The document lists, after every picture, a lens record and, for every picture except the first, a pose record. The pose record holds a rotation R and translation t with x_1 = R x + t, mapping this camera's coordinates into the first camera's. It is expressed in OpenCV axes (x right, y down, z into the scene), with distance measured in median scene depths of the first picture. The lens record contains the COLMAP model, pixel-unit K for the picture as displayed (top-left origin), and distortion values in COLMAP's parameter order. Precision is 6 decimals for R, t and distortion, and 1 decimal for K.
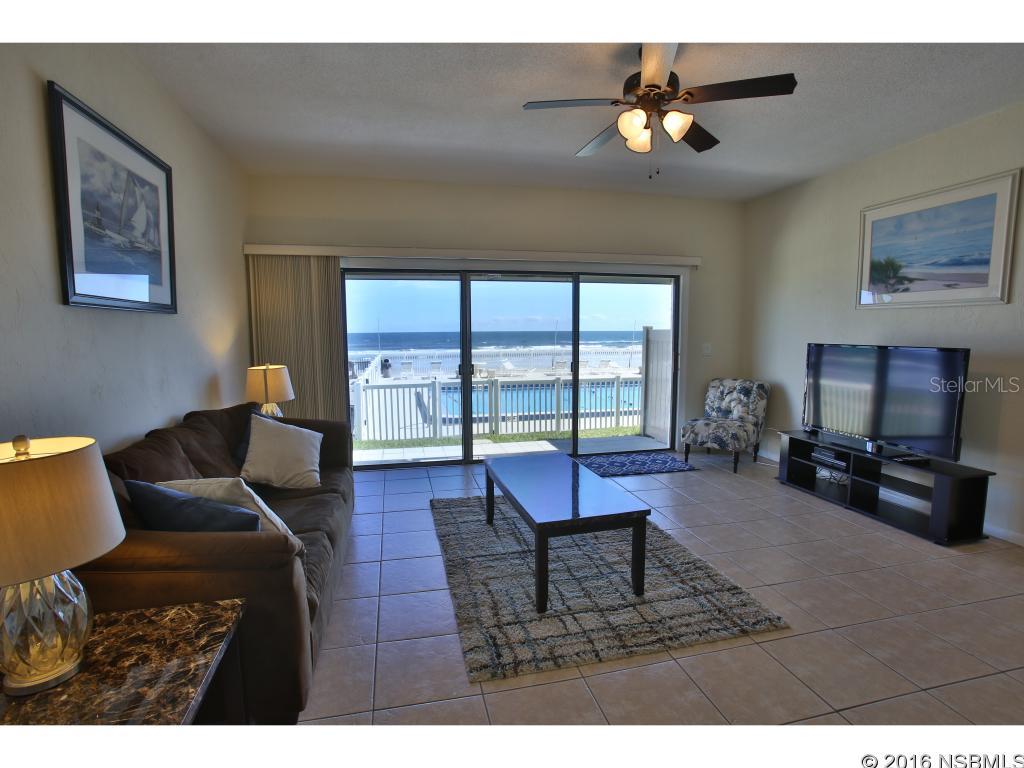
lens RADIAL K [[492.4, 0, 505.9], [0, 492.4, 385.2], [0, 0, 1]] dist [-0.078449, 0.035538]
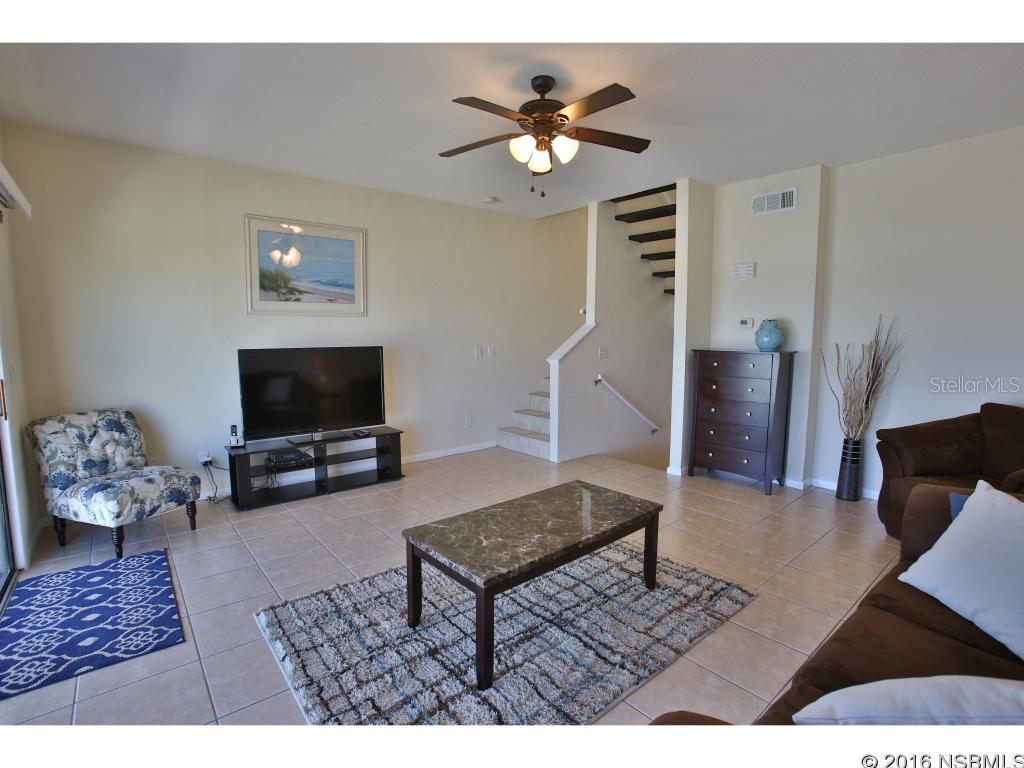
lens RADIAL K [[492.4, 0, 505.9], [0, 492.4, 385.2], [0, 0, 1]] dist [-0.078449, 0.035538]
pose [[-0.446743, -0.087522, 0.890371, -0.353717], [0.102655, 0.983616, 0.148194, -0.090449], [-0.888753, 0.157606, -0.430439, 0.830065]]
